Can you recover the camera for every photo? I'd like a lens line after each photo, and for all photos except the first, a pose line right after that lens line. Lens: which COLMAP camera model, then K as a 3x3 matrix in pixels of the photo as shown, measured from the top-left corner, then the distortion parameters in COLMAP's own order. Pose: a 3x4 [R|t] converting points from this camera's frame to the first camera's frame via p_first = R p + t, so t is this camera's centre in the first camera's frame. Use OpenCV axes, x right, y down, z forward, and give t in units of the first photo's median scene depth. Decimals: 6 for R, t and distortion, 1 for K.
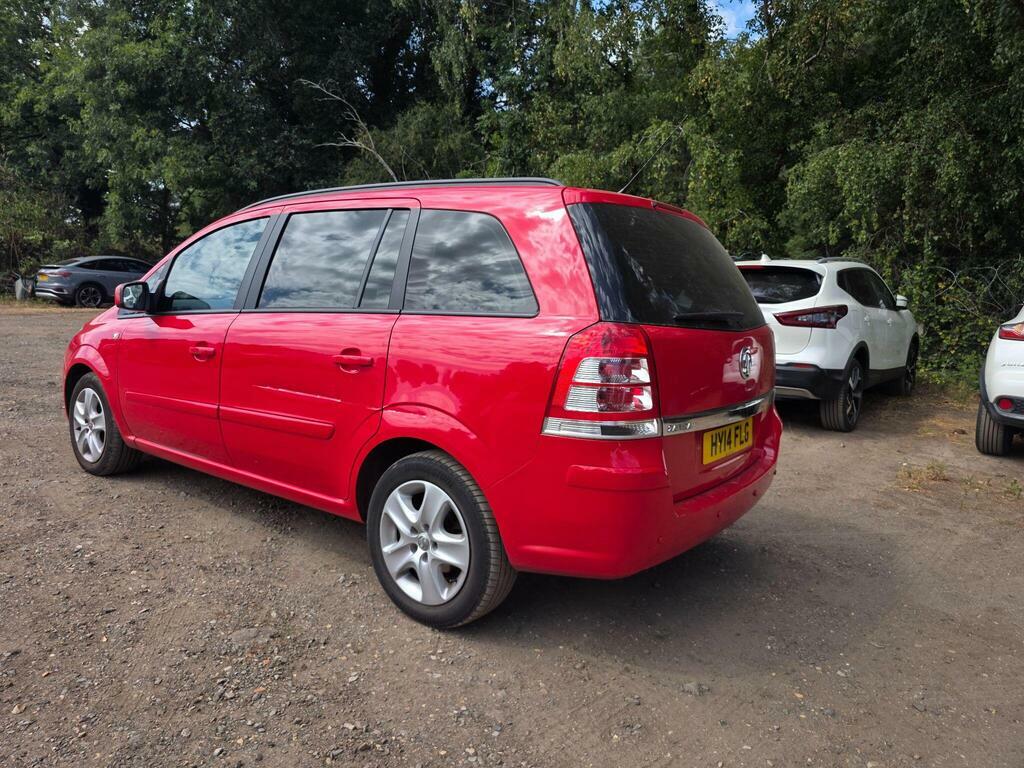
lens RADIAL K [[698.7, 0, 505.1], [0, 698.7, 338.7], [0, 0, 1]] dist [0.047202, -0.041415]
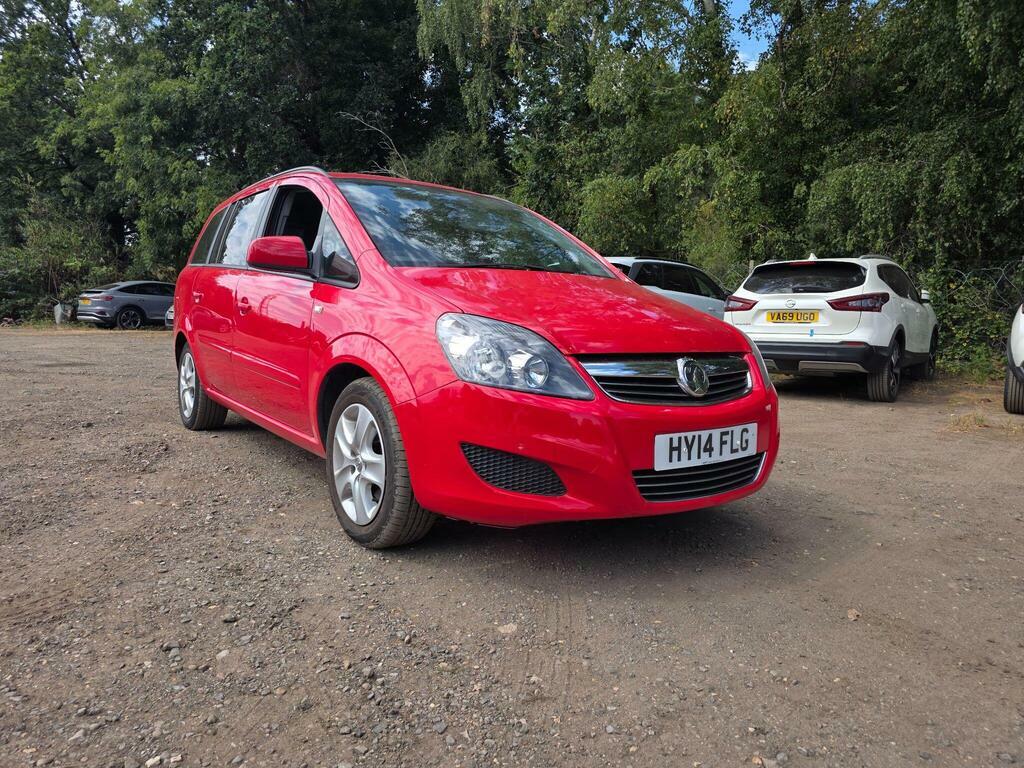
lens RADIAL K [[689.6, 0, 512.4], [0, 689.6, 343.2], [0, 0, 1]] dist [0.047213, -0.038517]
pose [[0.999723, -0.014359, 0.018664, -0.130079], [0.014939, 0.999397, -0.031349, 0.049867], [-0.018203, 0.031619, 0.999334, -0.117283]]
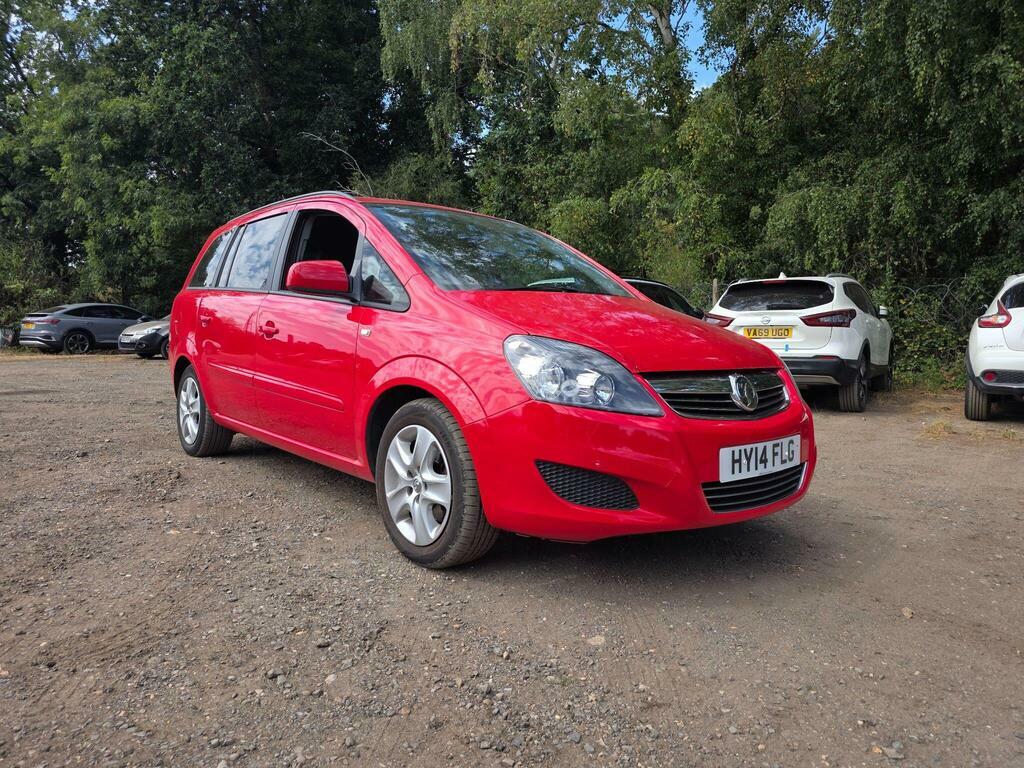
lens RADIAL K [[684.9, 0, 523.0], [0, 684.9, 337.2], [0, 0, 1]] dist [0.052485, -0.045560]
pose [[0.994529, -0.026598, 0.101020, -0.178544], [0.033189, 0.997389, -0.064137, 0.047823], [-0.099051, 0.067139, 0.992815, -0.123902]]
